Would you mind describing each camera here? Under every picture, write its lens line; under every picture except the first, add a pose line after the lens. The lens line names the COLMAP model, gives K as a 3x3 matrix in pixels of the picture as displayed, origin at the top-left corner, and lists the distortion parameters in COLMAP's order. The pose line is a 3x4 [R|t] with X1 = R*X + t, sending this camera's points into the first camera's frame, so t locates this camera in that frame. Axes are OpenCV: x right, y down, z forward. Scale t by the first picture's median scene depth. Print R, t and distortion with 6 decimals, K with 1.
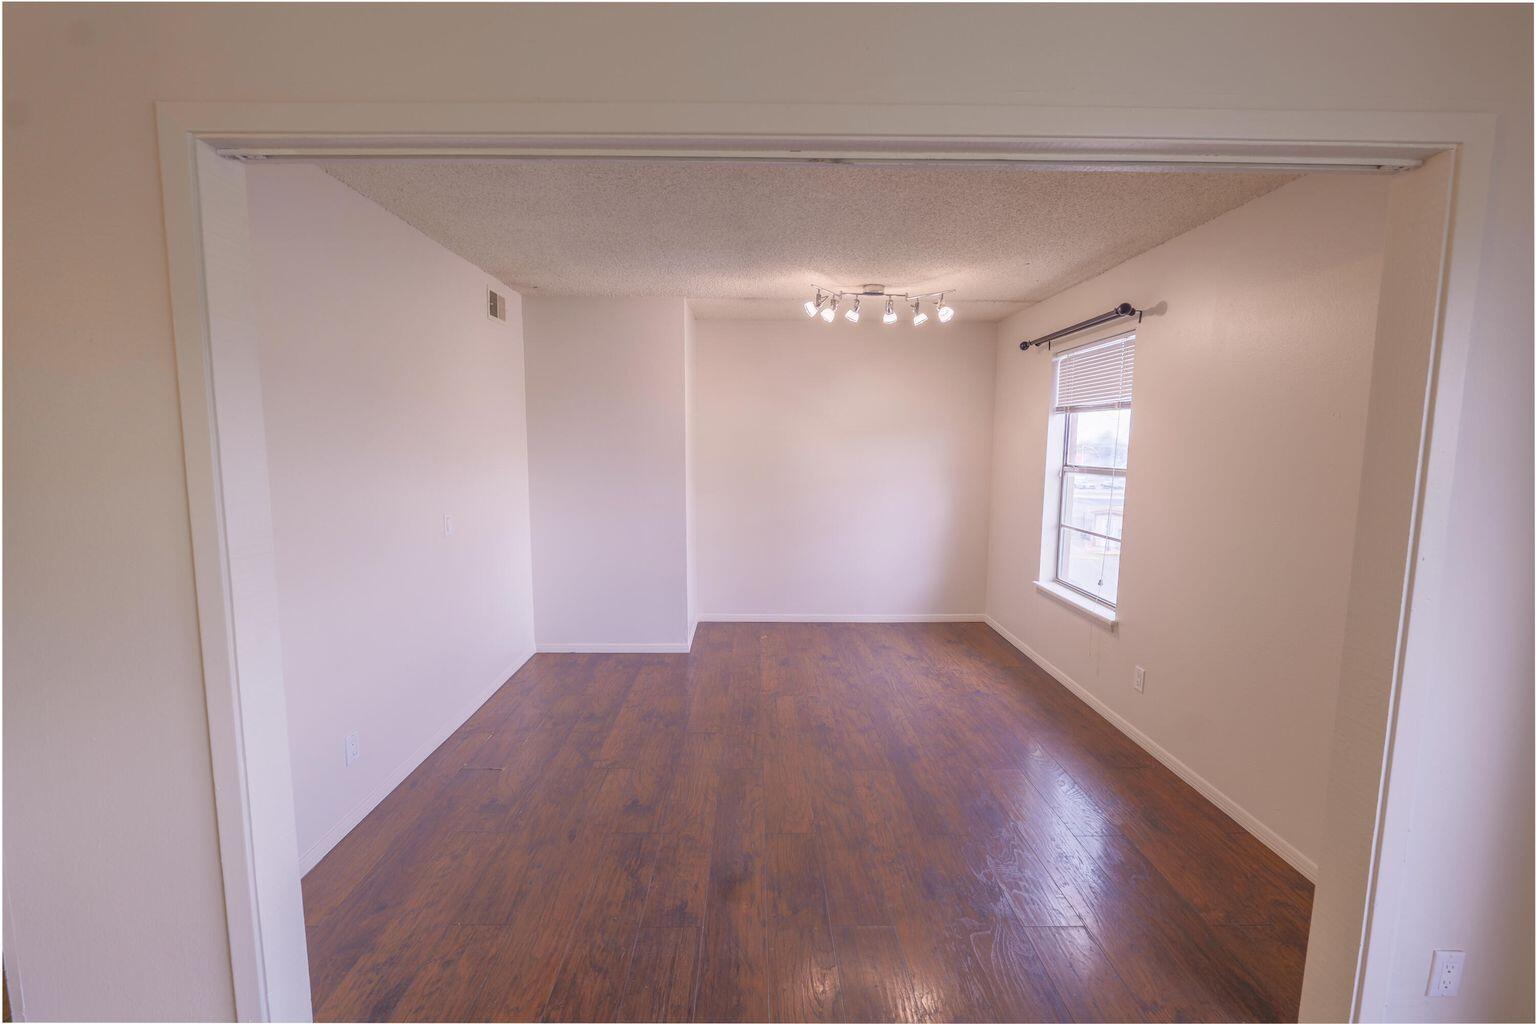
lens RADIAL K [[638.6, 0, 762.9], [0, 638.6, 513.8], [0, 0, 1]] dist [-0.000820, 0.000083]
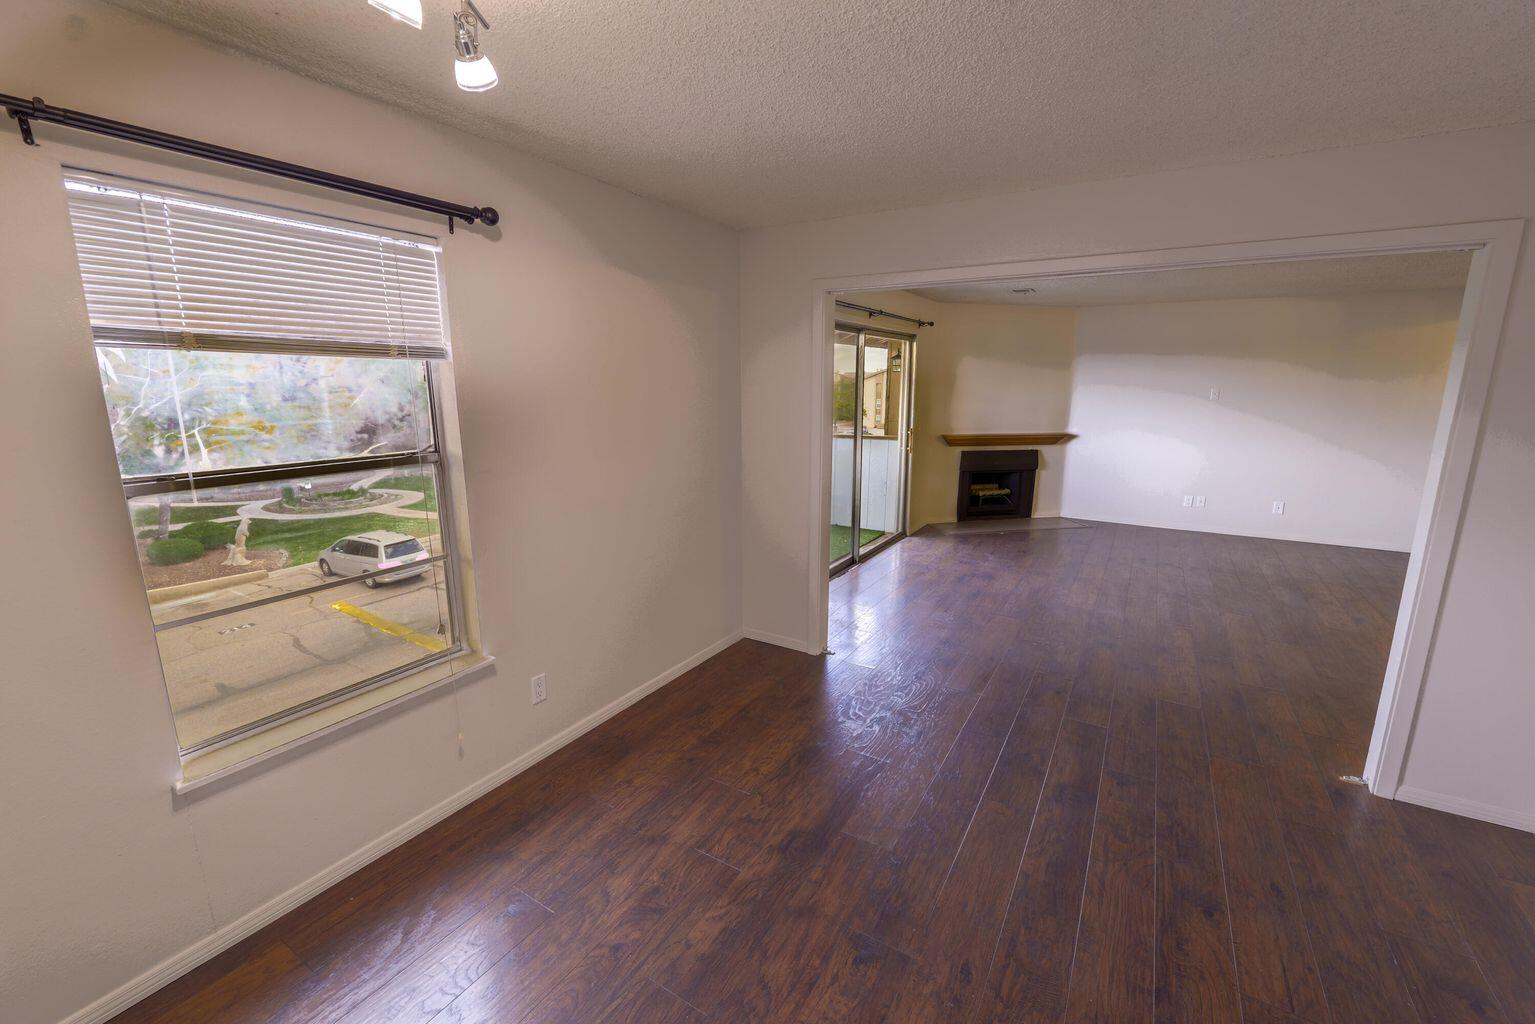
lens RADIAL K [[638.1, 0, 762.4], [0, 638.1, 513.8], [0, 0, 1]] dist [-0.000820, 0.000083]
pose [[-0.847518, -0.117720, 0.517547, -0.073144], [0.048164, 0.954013, 0.295870, -0.195816], [-0.528577, 0.275682, -0.802874, 1.425860]]
